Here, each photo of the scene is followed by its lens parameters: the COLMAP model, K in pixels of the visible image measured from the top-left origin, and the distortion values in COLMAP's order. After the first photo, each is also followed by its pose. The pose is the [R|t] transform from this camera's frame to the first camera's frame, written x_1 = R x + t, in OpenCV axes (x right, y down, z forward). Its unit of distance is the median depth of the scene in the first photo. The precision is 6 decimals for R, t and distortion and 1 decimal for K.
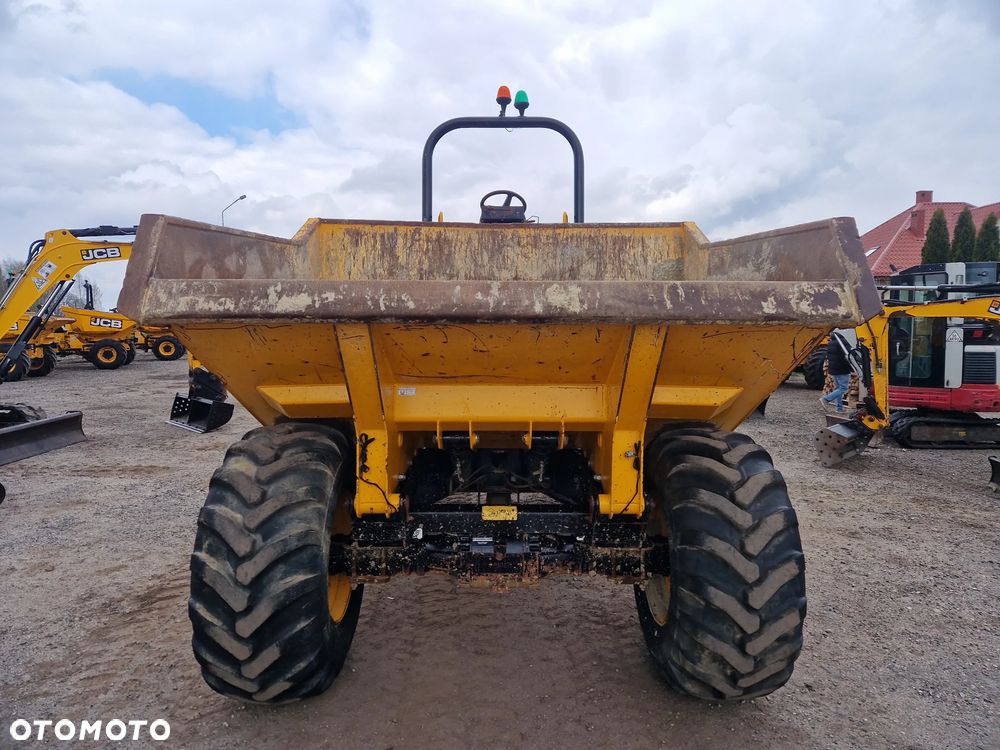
lens RADIAL K [[670.5, 0, 507.1], [0, 670.5, 374.9], [0, 0, 1]] dist [0.073637, -0.063775]
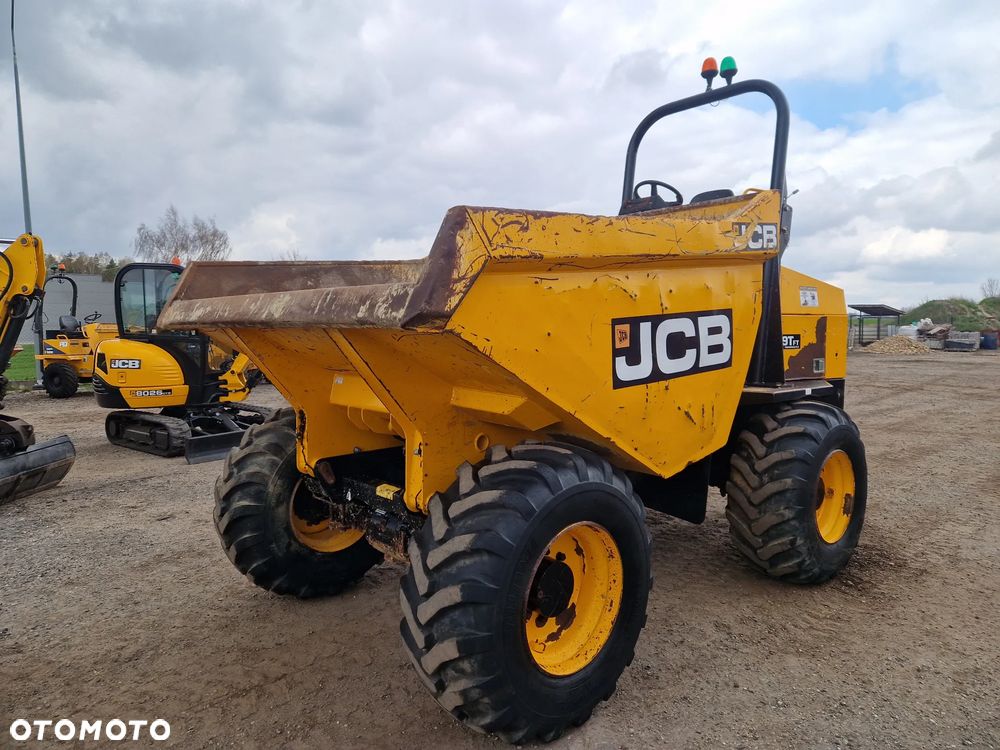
lens RADIAL K [[670.5, 0, 501.4], [0, 670.5, 380.9], [0, 0, 1]] dist [0.073637, -0.063775]
pose [[0.668644, 0.056867, -0.741405, 0.502402], [-0.047364, 0.998304, 0.033856, -0.015870], [0.742073, 0.012478, 0.670203, 0.196487]]
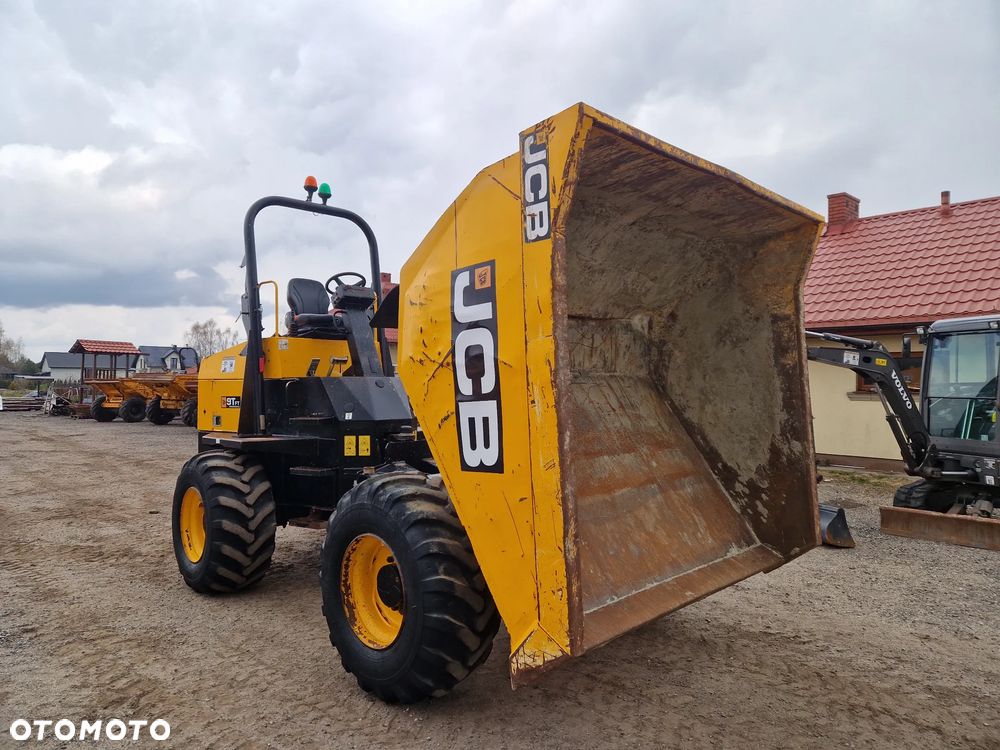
lens RADIAL K [[670.5, 0, 498.0], [0, 670.5, 389.5], [0, 0, 1]] dist [0.073637, -0.063775]
pose [[0.718169, -0.011850, 0.695768, -0.563629], [0.053050, 0.997878, -0.037763, -0.012498], [-0.693843, 0.064030, 0.717274, -0.003598]]
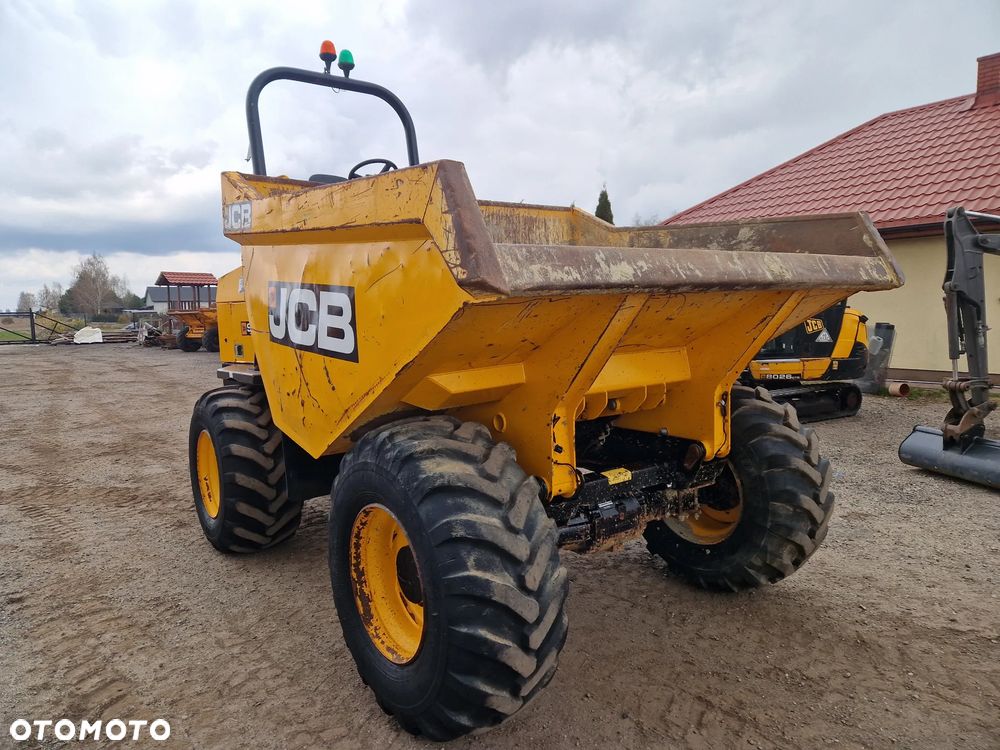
lens RADIAL K [[670.5, 0, 496.4], [0, 670.5, 381.2], [0, 0, 1]] dist [0.073637, -0.063775]
pose [[0.795565, -0.093866, 0.598553, -0.409882], [0.075735, 0.995584, 0.055466, -0.008105], [-0.601116, 0.001205, 0.799161, 0.141794]]
